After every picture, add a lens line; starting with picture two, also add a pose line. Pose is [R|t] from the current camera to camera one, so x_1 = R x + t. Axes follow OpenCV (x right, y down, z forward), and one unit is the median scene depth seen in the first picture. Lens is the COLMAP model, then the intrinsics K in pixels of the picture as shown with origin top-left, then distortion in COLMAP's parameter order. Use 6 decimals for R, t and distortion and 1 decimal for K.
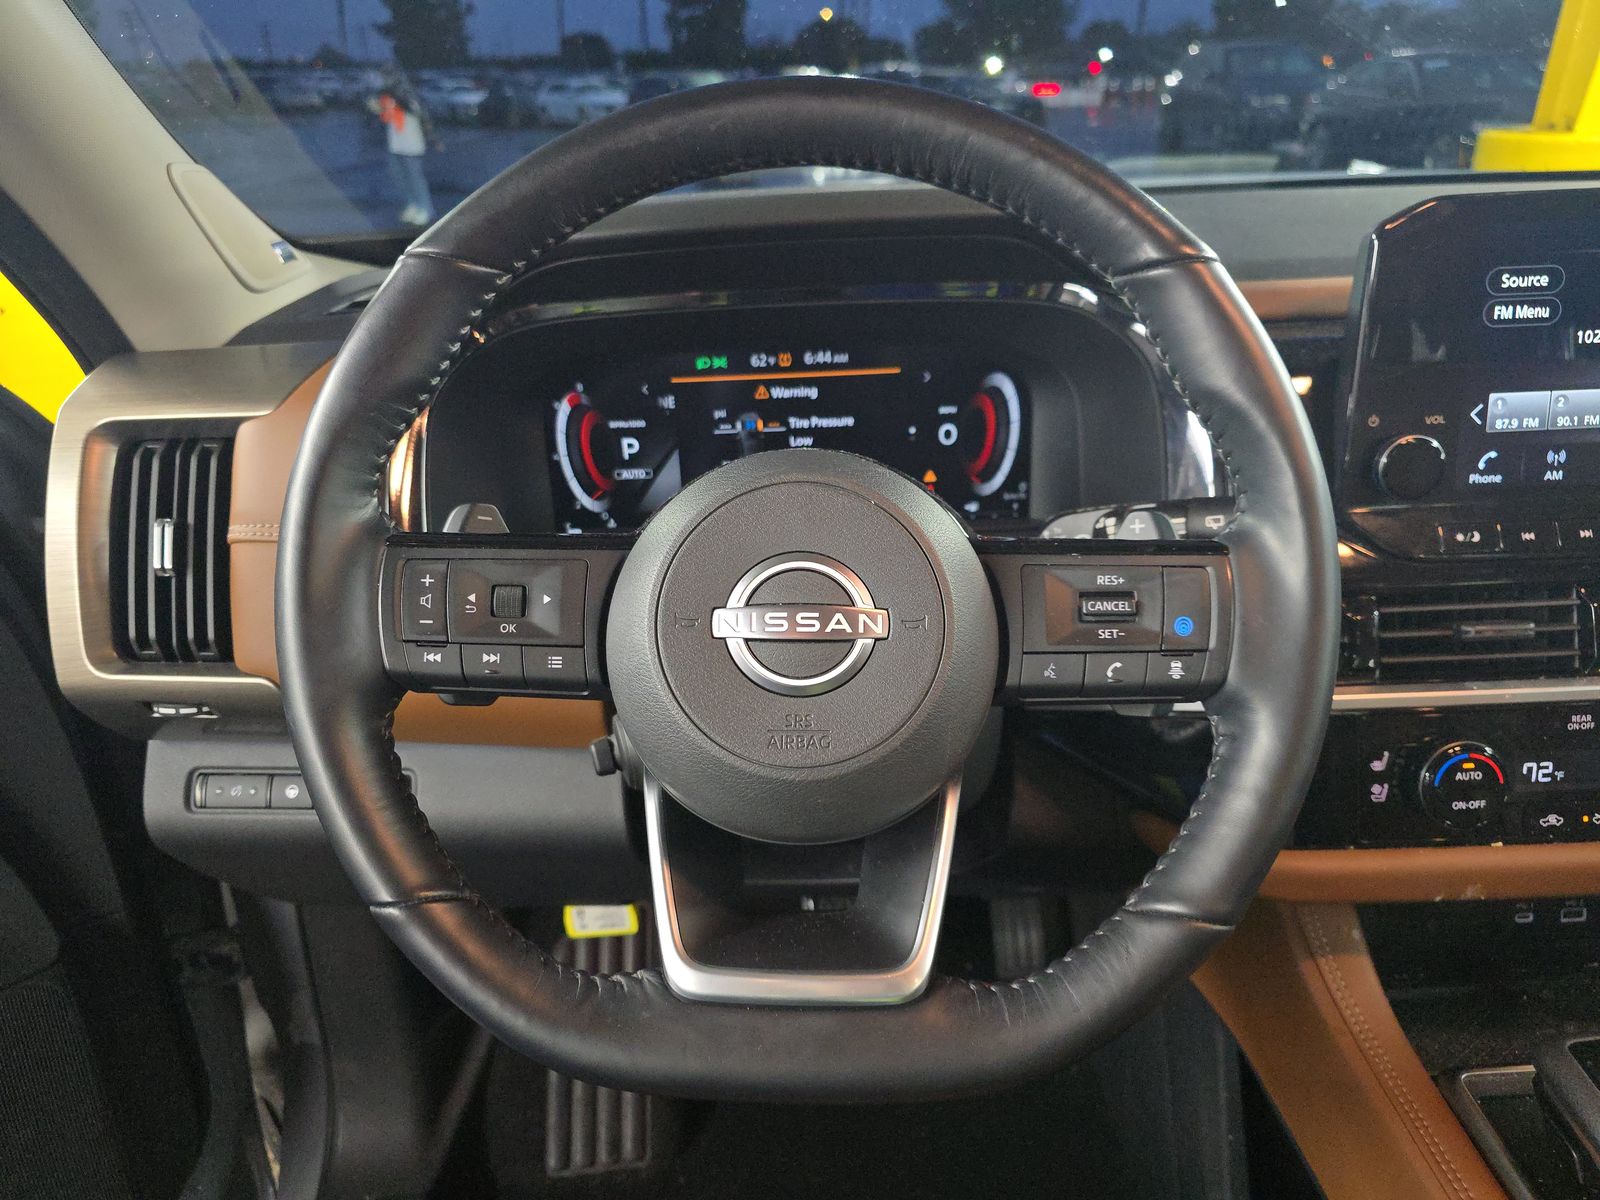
lens RADIAL K [[1115.3, 0, 800.0], [0, 1115.3, 600.0], [0, 0, 1]] dist [0.036728, -0.046901]
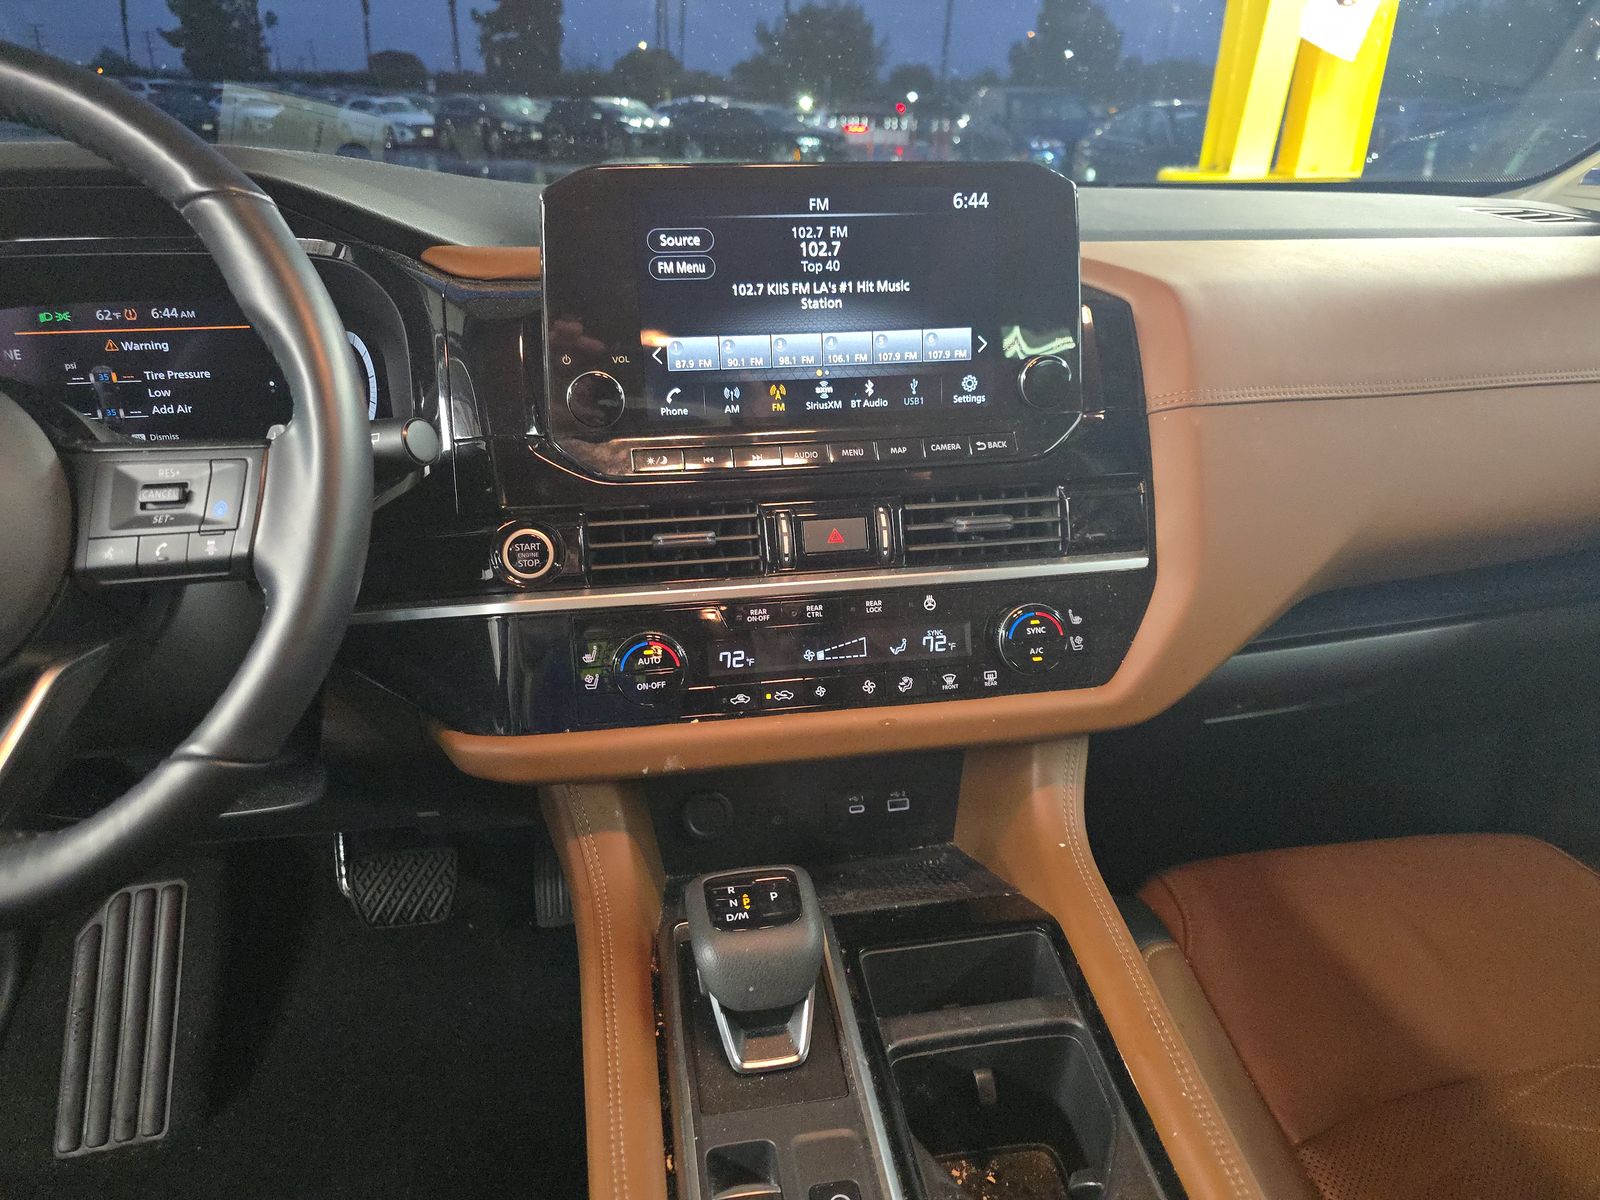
lens RADIAL K [[1096.1, 0, 800.0], [0, 1096.1, 600.0], [0, 0, 1]] dist [0.071888, -0.063357]
pose [[0.988835, -0.026689, 0.146607, 0.446955], [0.029738, 0.999384, -0.018648, 0.091112], [-0.146019, 0.022799, 0.989019, -0.123546]]
